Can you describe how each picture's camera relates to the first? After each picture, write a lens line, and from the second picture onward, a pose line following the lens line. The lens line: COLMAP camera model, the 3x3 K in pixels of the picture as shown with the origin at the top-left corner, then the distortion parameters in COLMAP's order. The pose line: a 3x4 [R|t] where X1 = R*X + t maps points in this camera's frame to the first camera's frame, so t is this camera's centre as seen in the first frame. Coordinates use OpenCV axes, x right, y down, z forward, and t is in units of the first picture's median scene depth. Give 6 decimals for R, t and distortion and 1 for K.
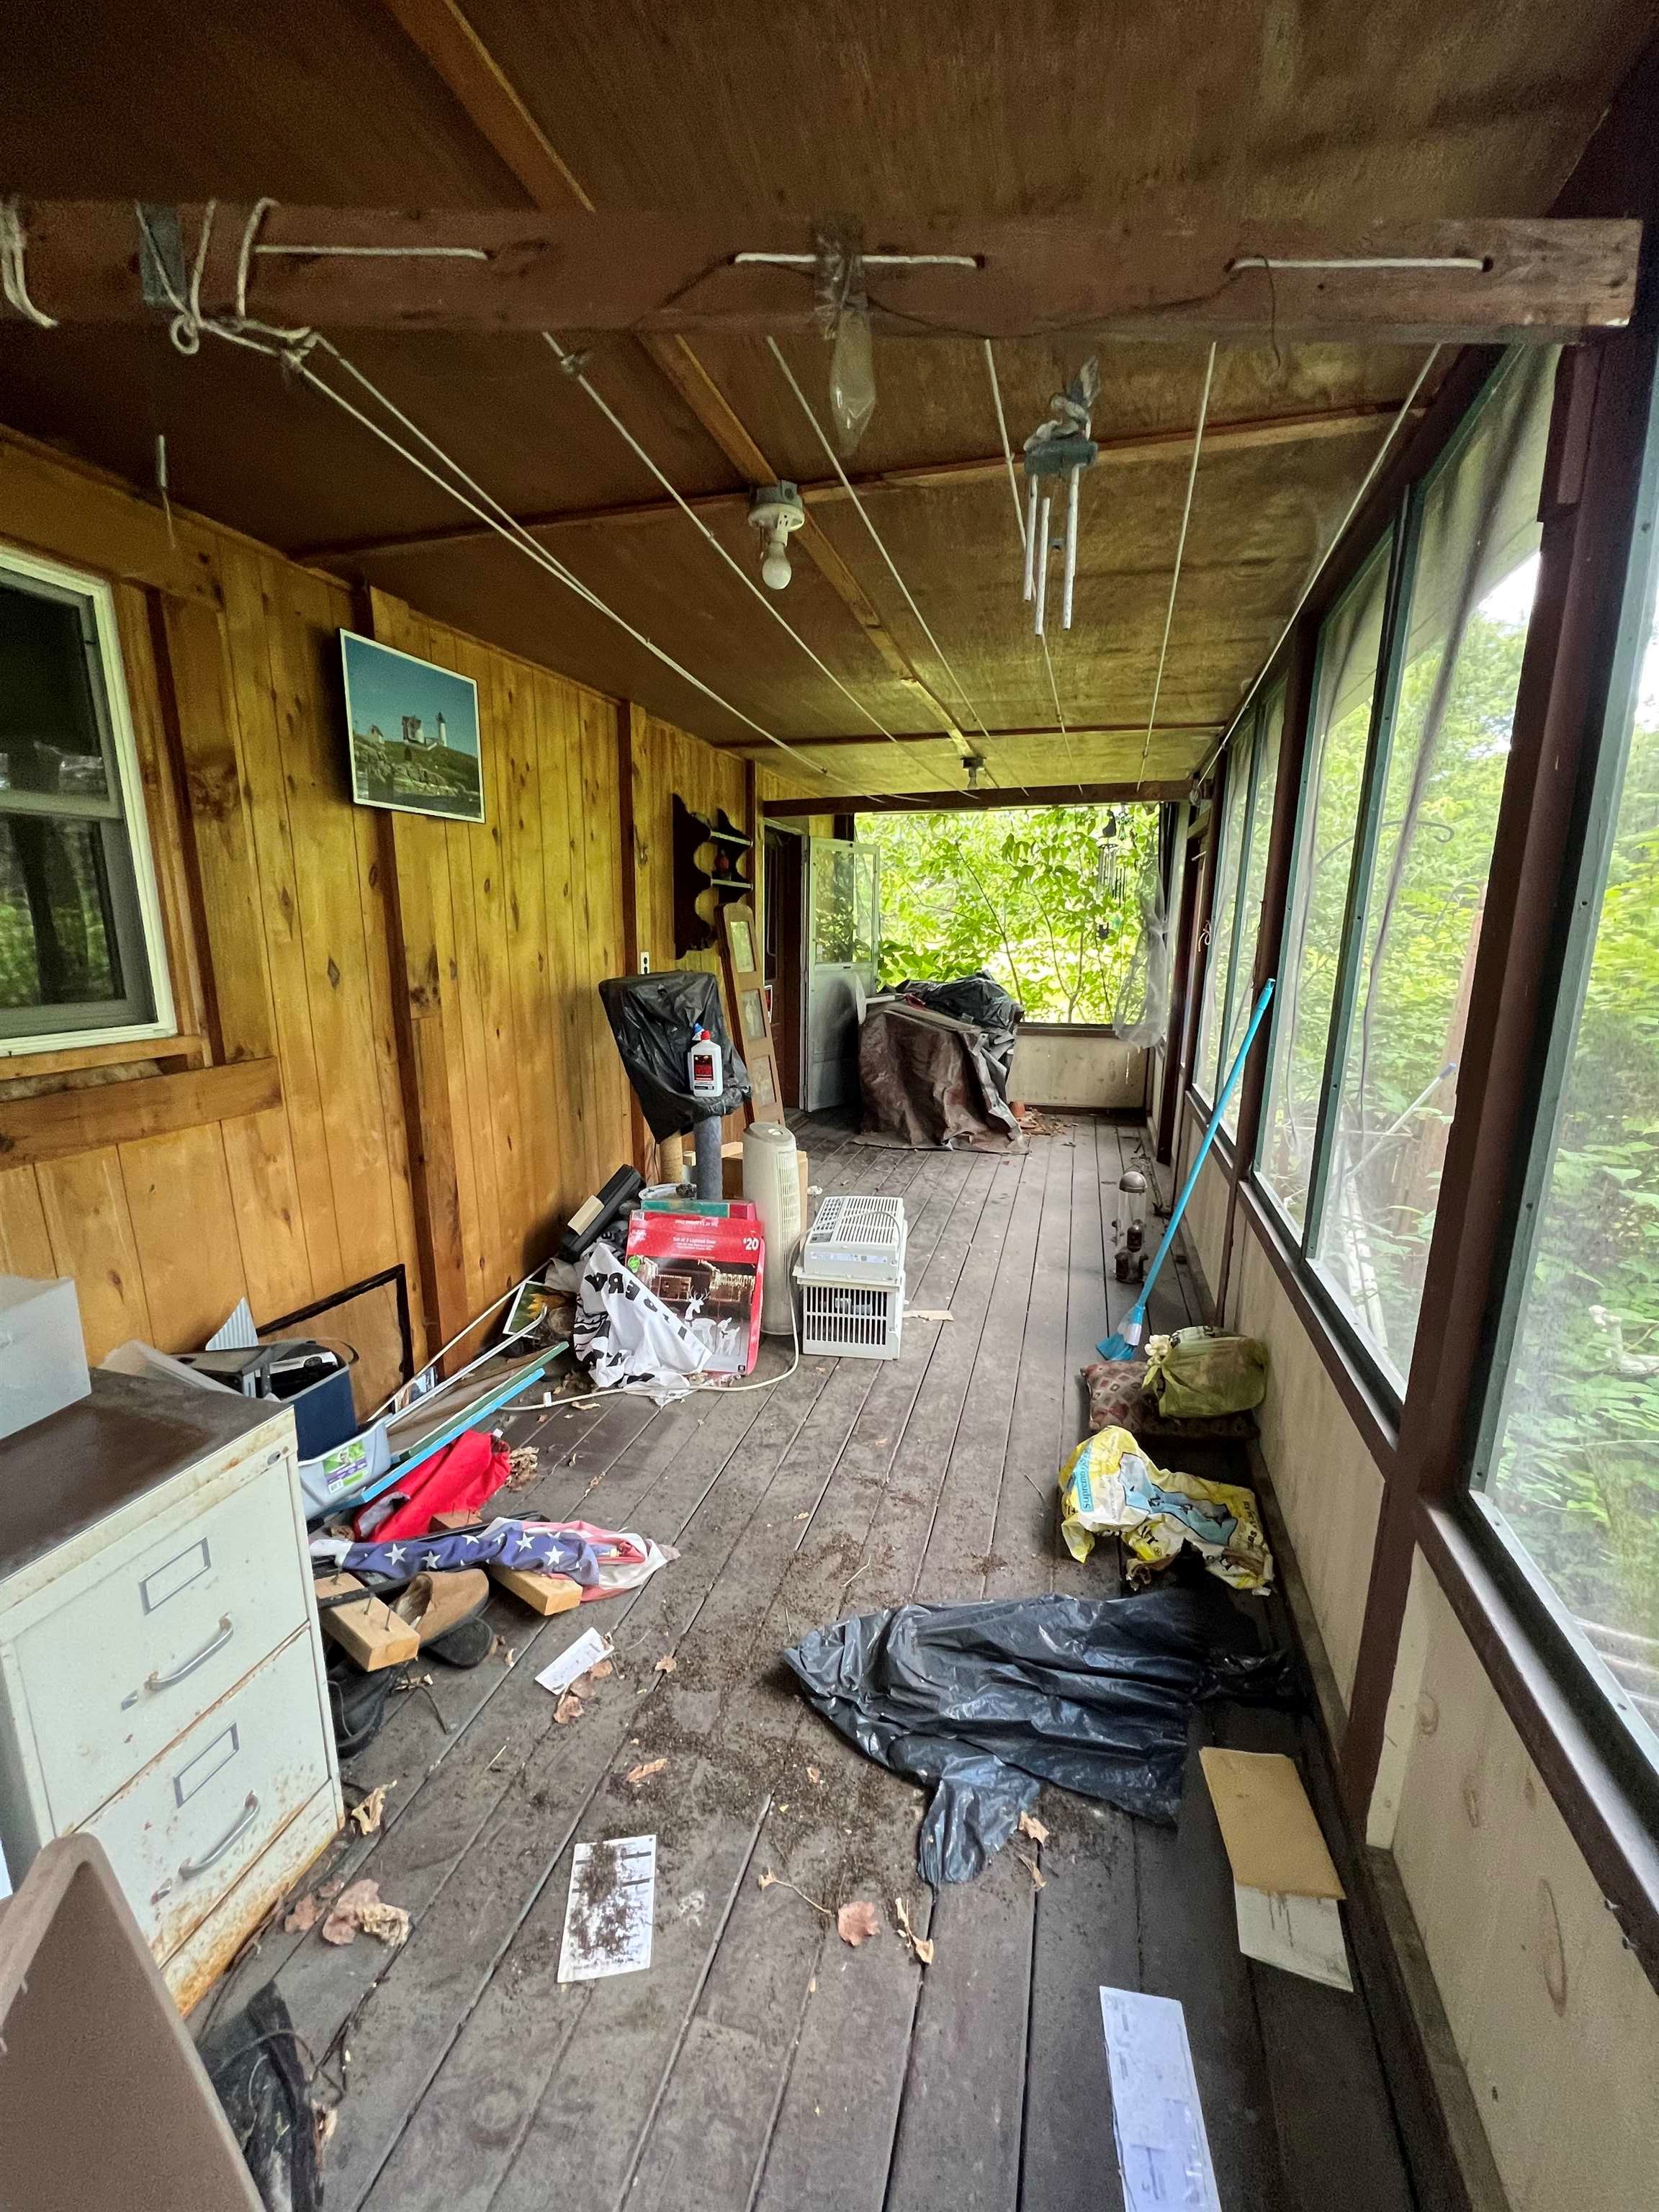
lens RADIAL K [[887.7, 0, 827.6], [0, 887.7, 1111.8], [0, 0, 1]] dist [-0.002803, 0.000721]
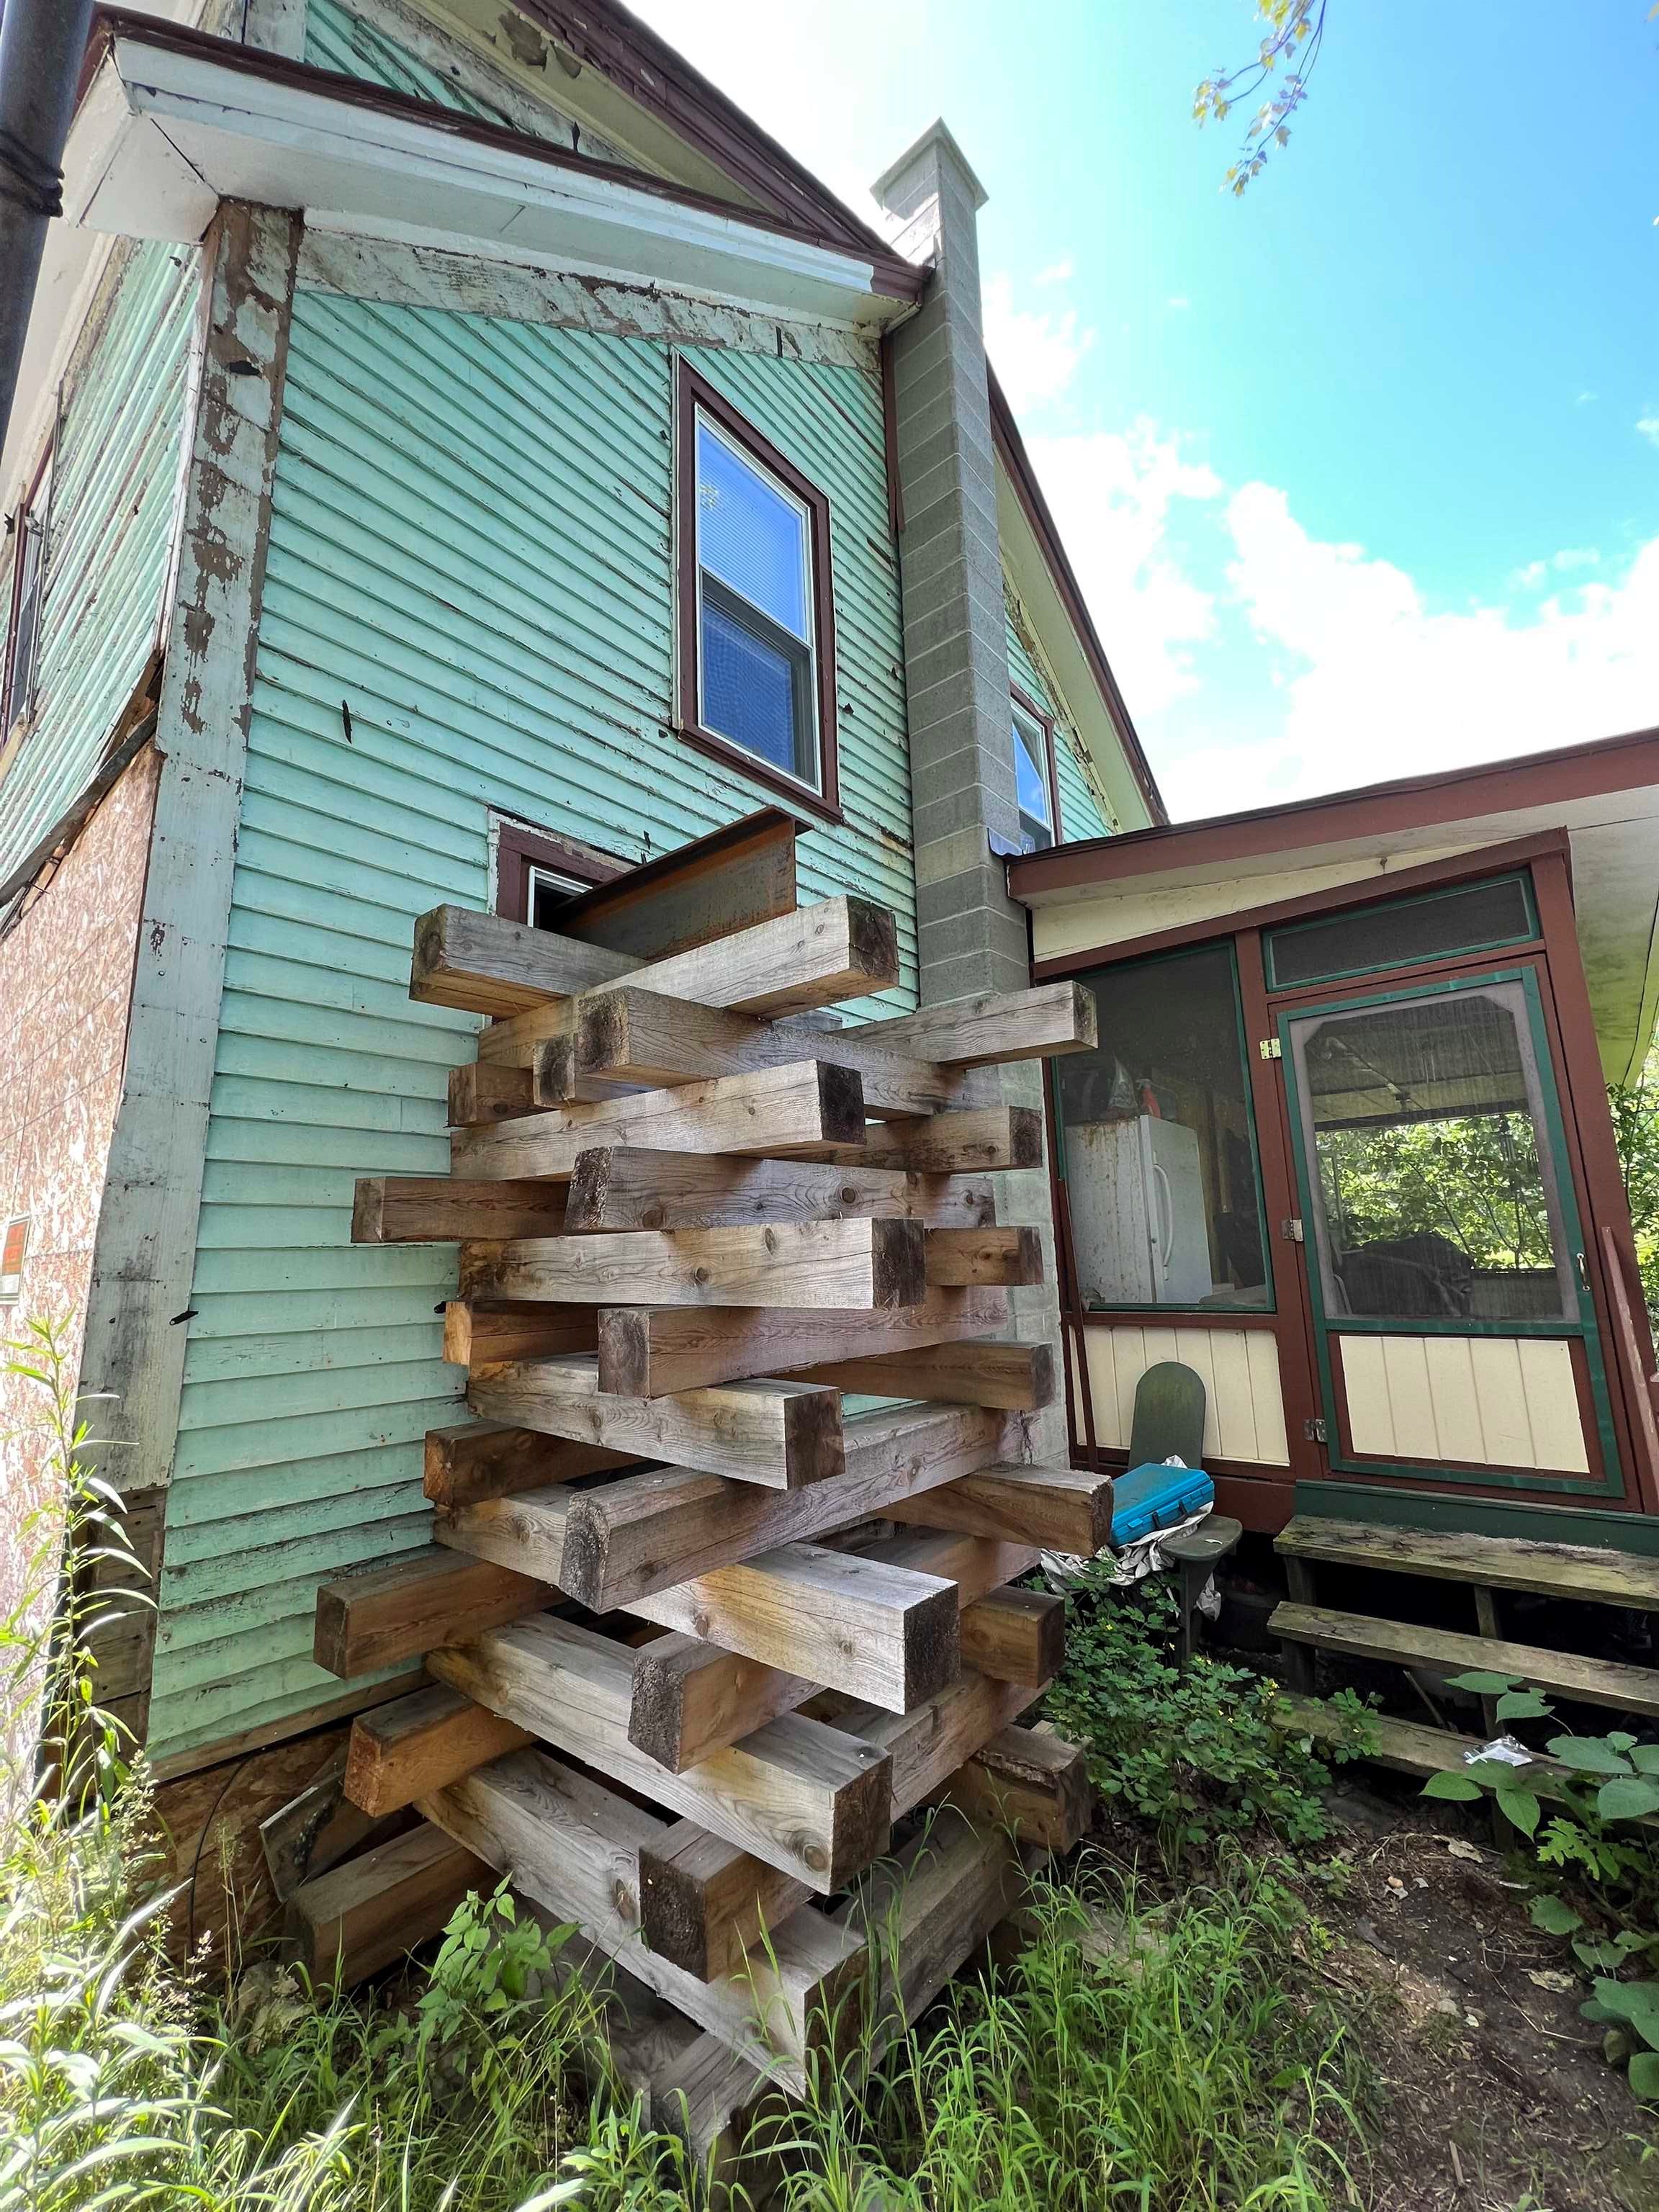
lens RADIAL K [[887.7, 0, 826.2], [0, 887.7, 1101.8], [0, 0, 1]] dist [-0.002803, 0.000721]
pose [[0.910361, -0.095457, -0.402654, -0.116385], [-0.061950, 0.930628, -0.360686, 0.218910], [0.409151, 0.353299, 0.841294, -0.649797]]
